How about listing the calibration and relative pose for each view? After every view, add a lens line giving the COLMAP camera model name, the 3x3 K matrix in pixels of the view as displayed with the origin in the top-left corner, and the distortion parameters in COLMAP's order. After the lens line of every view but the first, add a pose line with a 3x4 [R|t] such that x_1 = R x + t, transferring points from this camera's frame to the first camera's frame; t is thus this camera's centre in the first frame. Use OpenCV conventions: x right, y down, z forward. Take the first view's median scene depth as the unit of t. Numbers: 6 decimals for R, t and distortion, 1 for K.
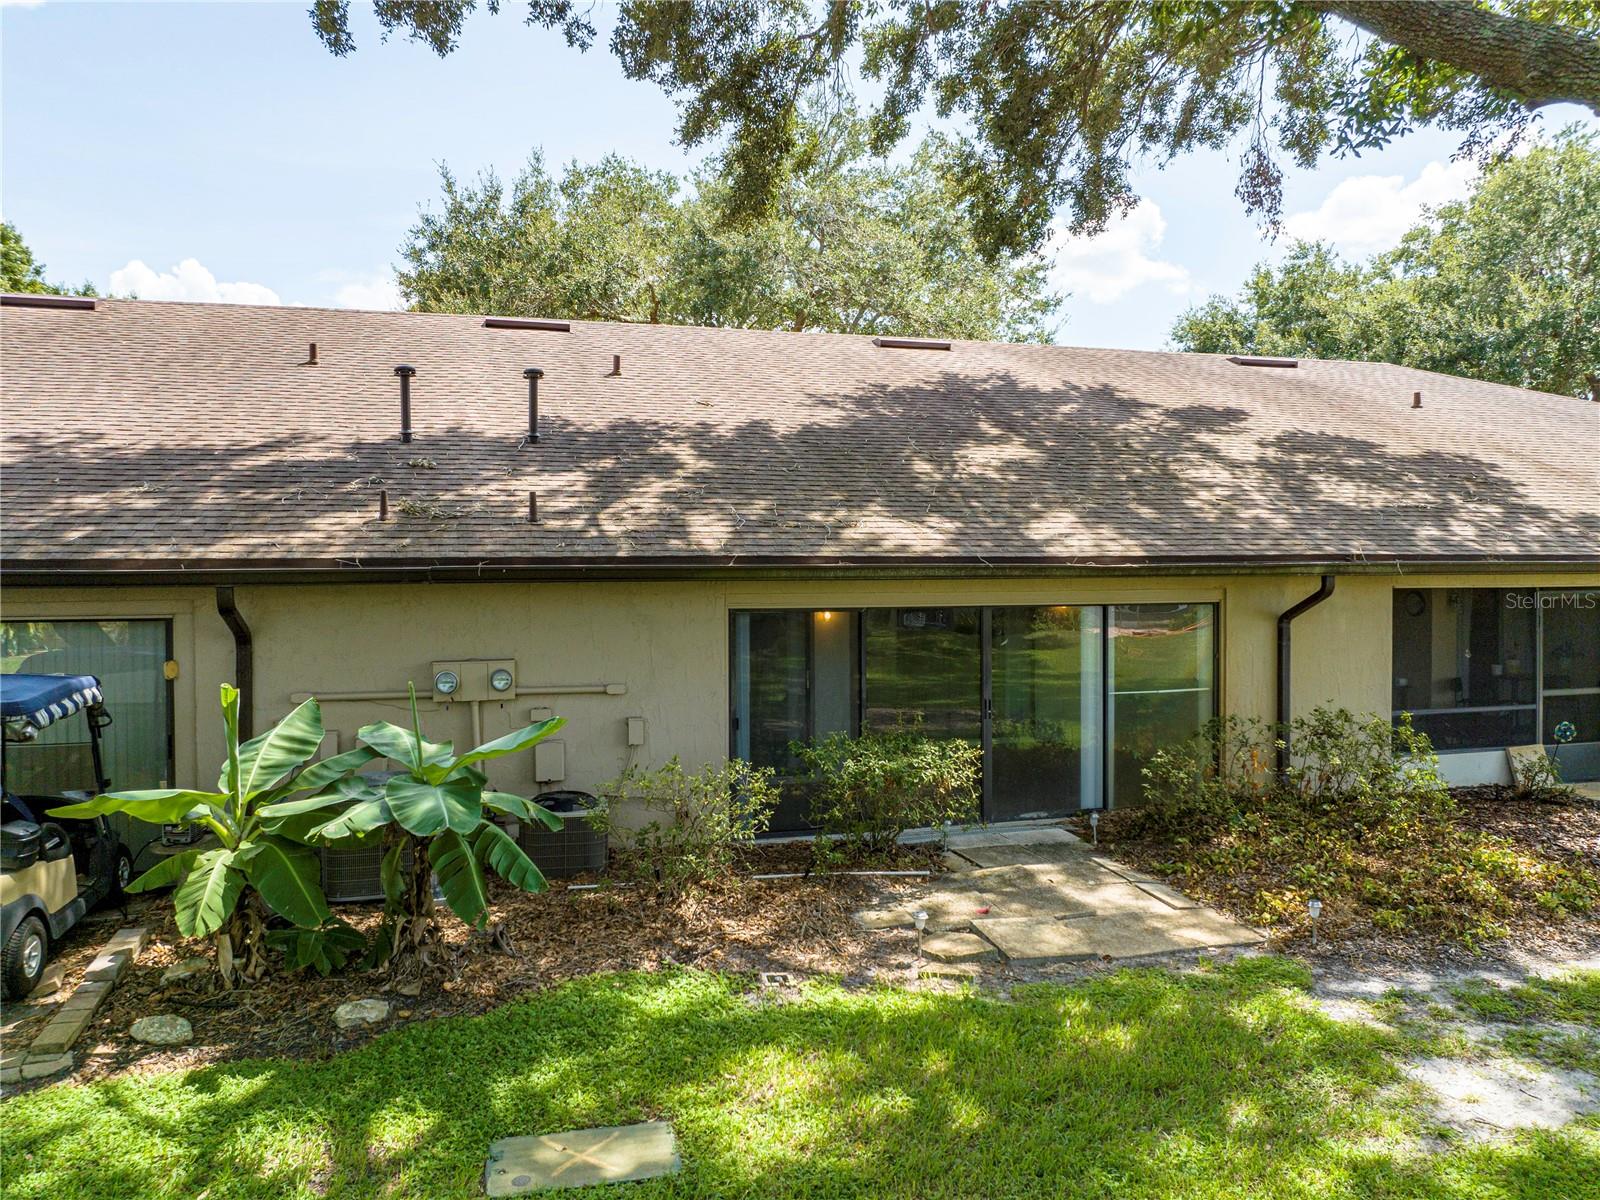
lens RADIAL K [[1109.4, 0, 800.0], [0, 1109.4, 600.0], [0, 0, 1]] dist [-0.020068, -0.001481]
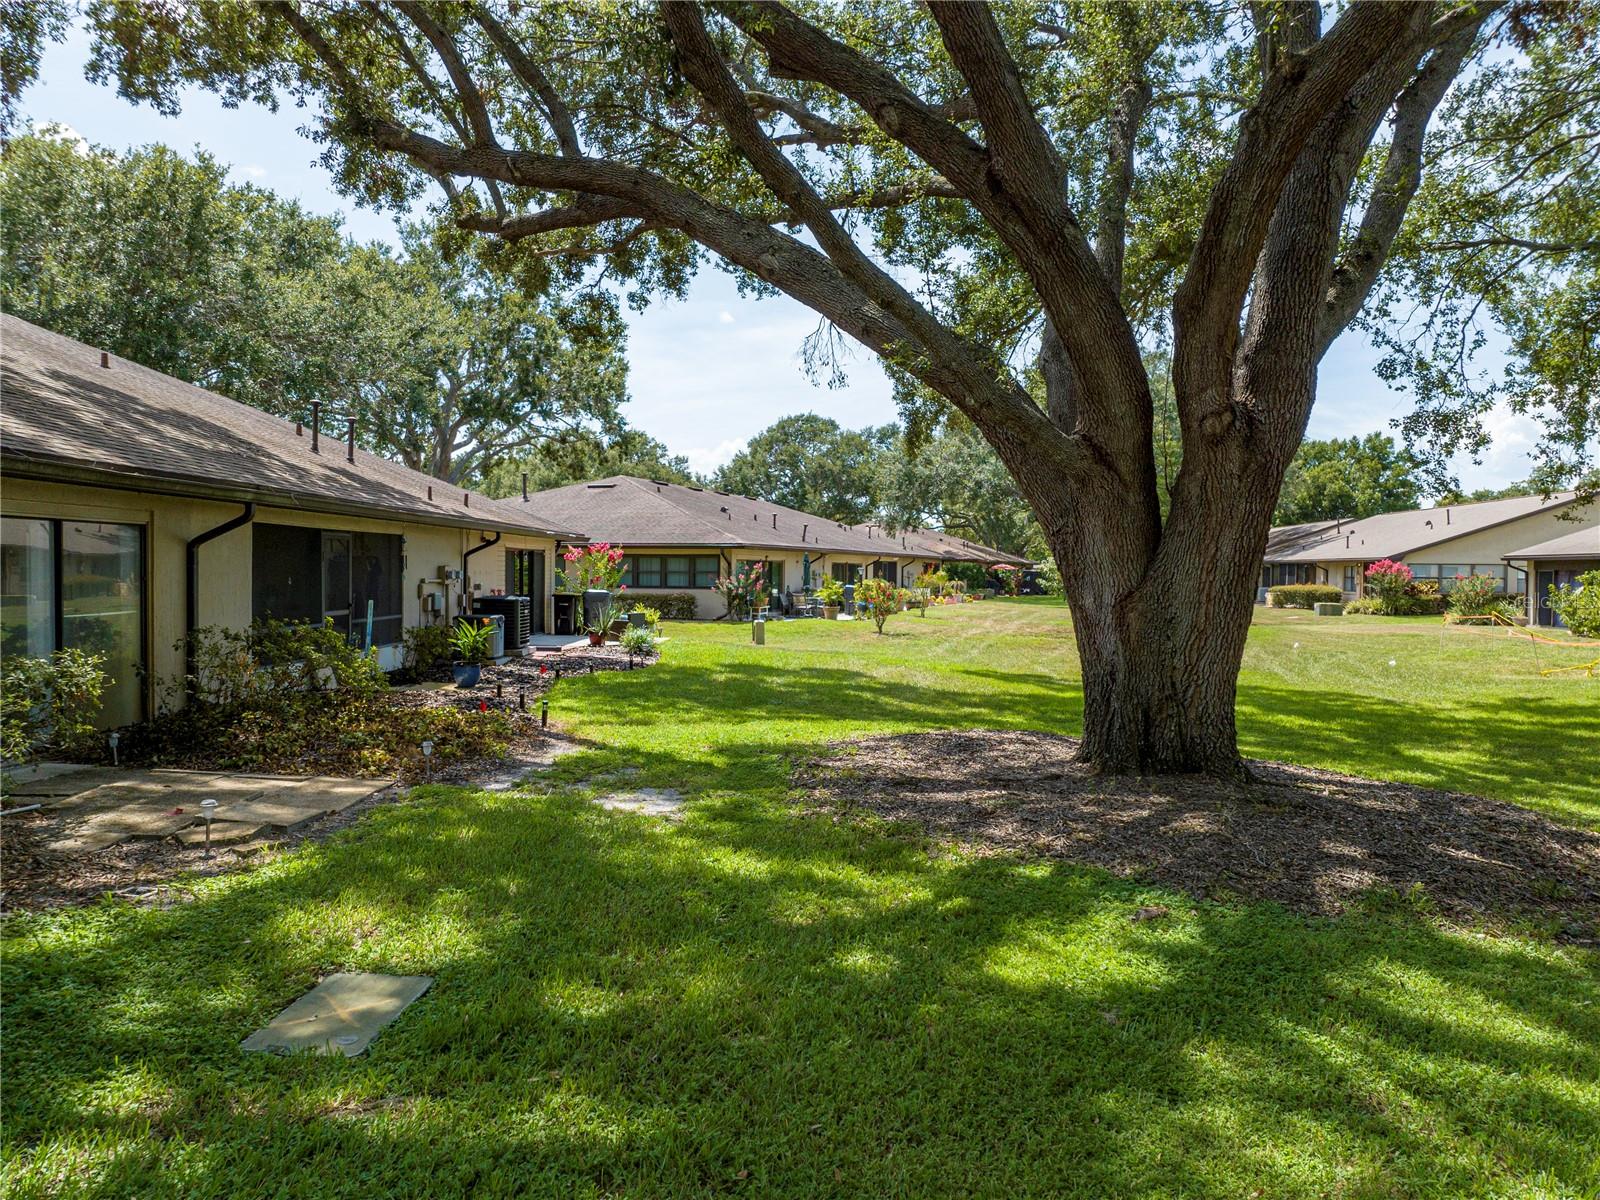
lens RADIAL K [[1109.4, 0, 800.0], [0, 1109.4, 600.0], [0, 0, 1]] dist [-0.020068, -0.001481]
pose [[0.248517, -0.002392, 0.968625, -0.623150], [0.006139, 0.999981, 0.000895, 0.104367], [-0.968608, 0.005724, 0.248526, 0.255690]]
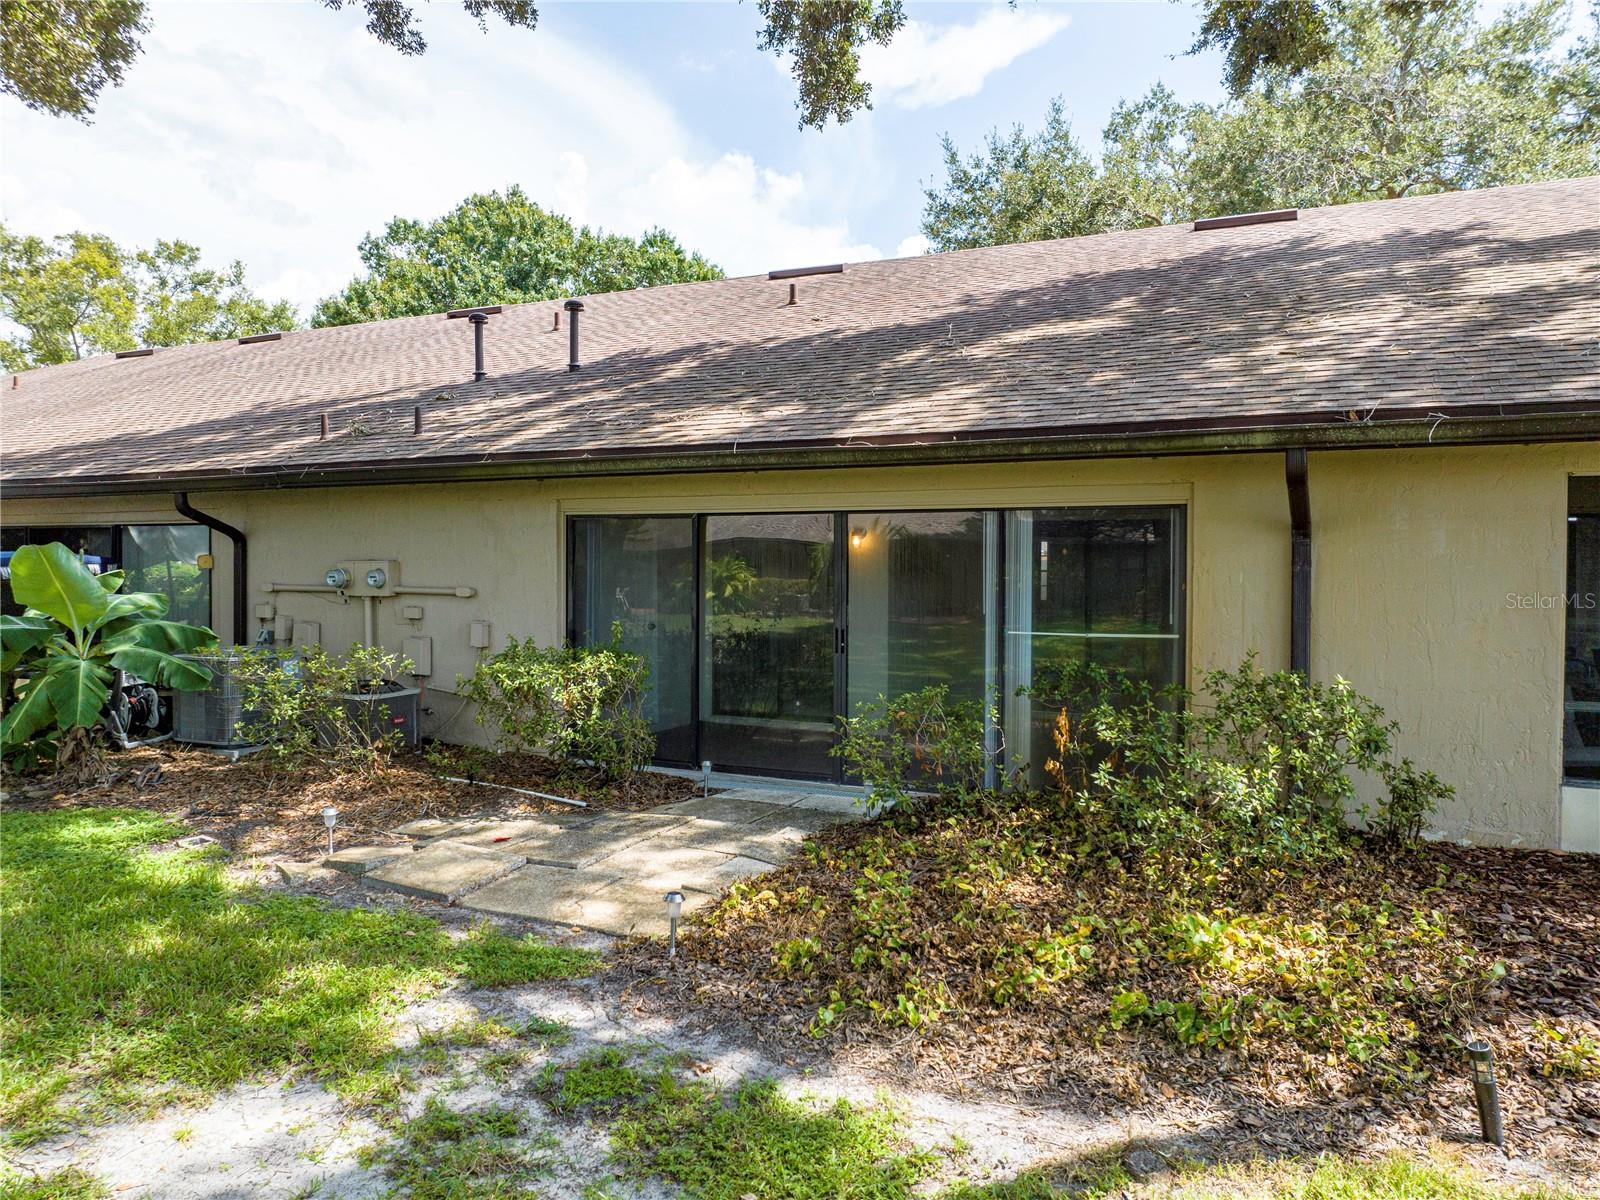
lens RADIAL K [[1109.4, 0, 800.0], [0, 1109.4, 600.0], [0, 0, 1]] dist [-0.020068, -0.001481]
pose [[0.759651, 0.028528, -0.649705, 0.935623], [-0.025941, 0.999572, 0.013559, 0.082603], [0.649814, 0.006554, 0.760065, 0.525912]]
